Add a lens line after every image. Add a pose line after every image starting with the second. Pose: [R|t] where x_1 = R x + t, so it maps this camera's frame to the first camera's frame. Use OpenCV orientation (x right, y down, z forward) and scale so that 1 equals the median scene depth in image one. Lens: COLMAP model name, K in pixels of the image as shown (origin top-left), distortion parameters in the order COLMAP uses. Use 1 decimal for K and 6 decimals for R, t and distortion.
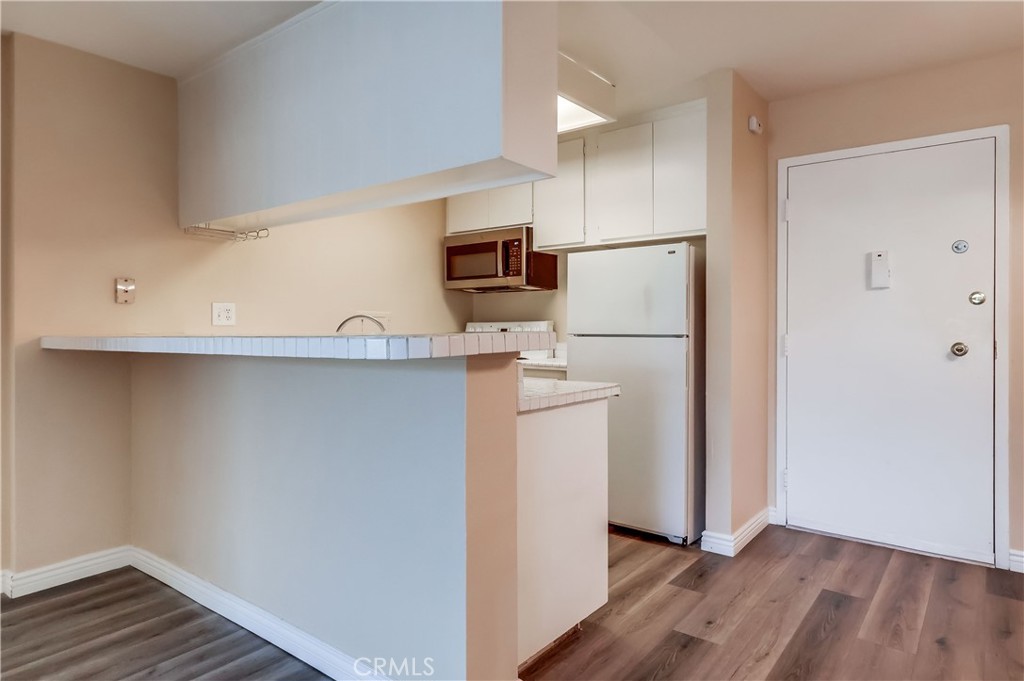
lens RADIAL K [[618.8, 0, 510.7], [0, 618.8, 333.2], [0, 0, 1]] dist [-0.002121, 0.000469]
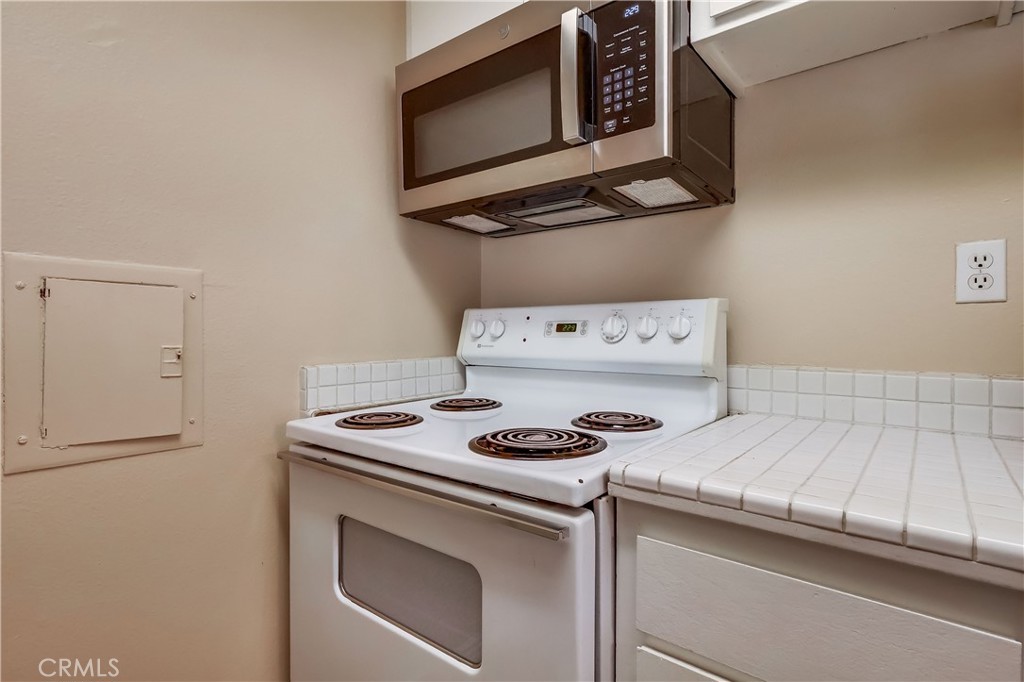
lens RADIAL K [[537.7, 0, 512.0], [0, 537.7, 341.0], [0, 0, 1]] dist [0.001092, 0.000433]
pose [[0.999871, -0.002290, -0.015917, -0.040613], [0.002598, 0.999809, 0.019369, -0.003555], [0.015869, -0.019408, 0.999686, 0.758619]]
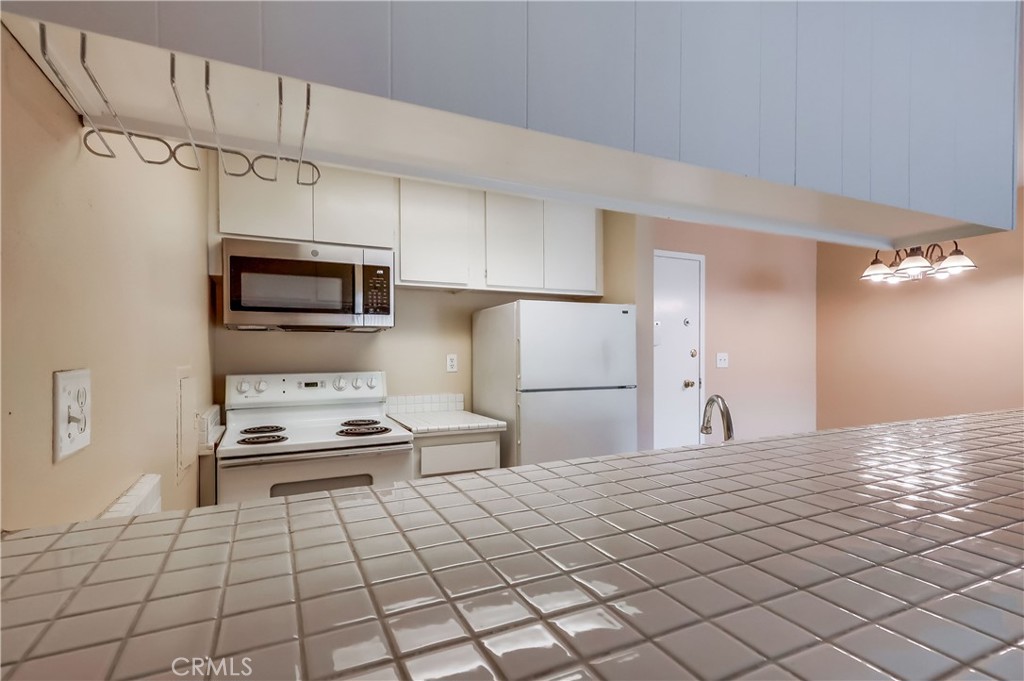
lens RADIAL K [[477.3, 0, 507.2], [0, 477.3, 337.5], [0, 0, 1]] dist [0.021623, 0.000066]
pose [[0.452023, 0.019680, 0.891789, -0.447017], [0.007812, 0.999631, -0.026020, -0.047608], [-0.891972, 0.018728, 0.451703, 0.594039]]
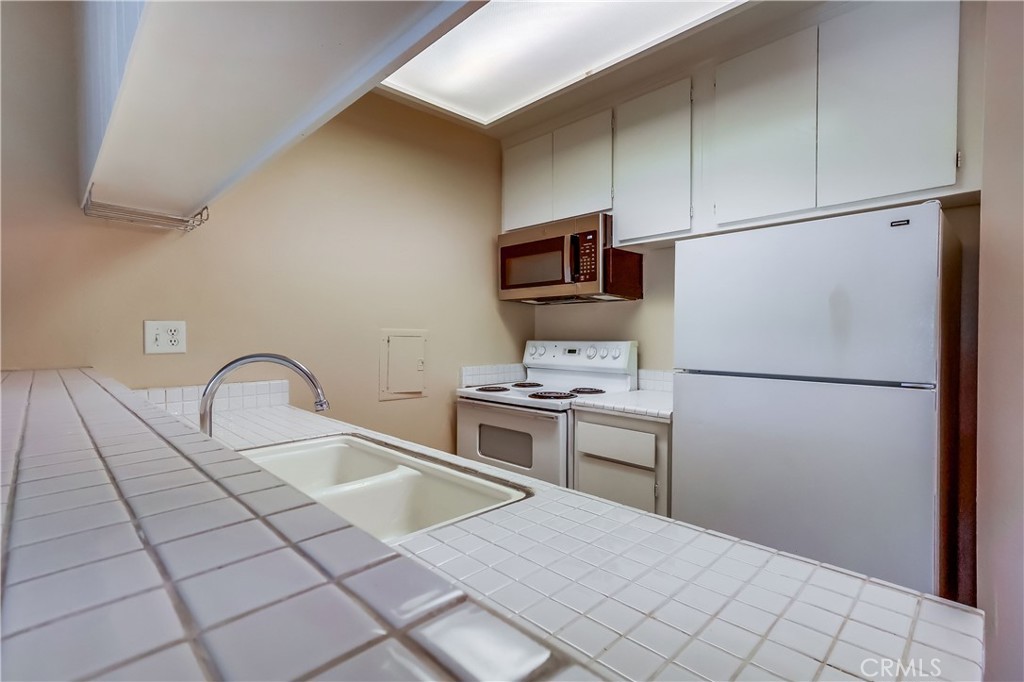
lens RADIAL K [[477.3, 0, 507.2], [0, 477.3, 338.0], [0, 0, 1]] dist [0.021623, 0.000066]
pose [[0.989968, 0.003283, -0.141251, -0.007358], [-0.002847, 0.999991, 0.003287, -0.025995], [0.141260, -0.002852, 0.989968, 0.419624]]
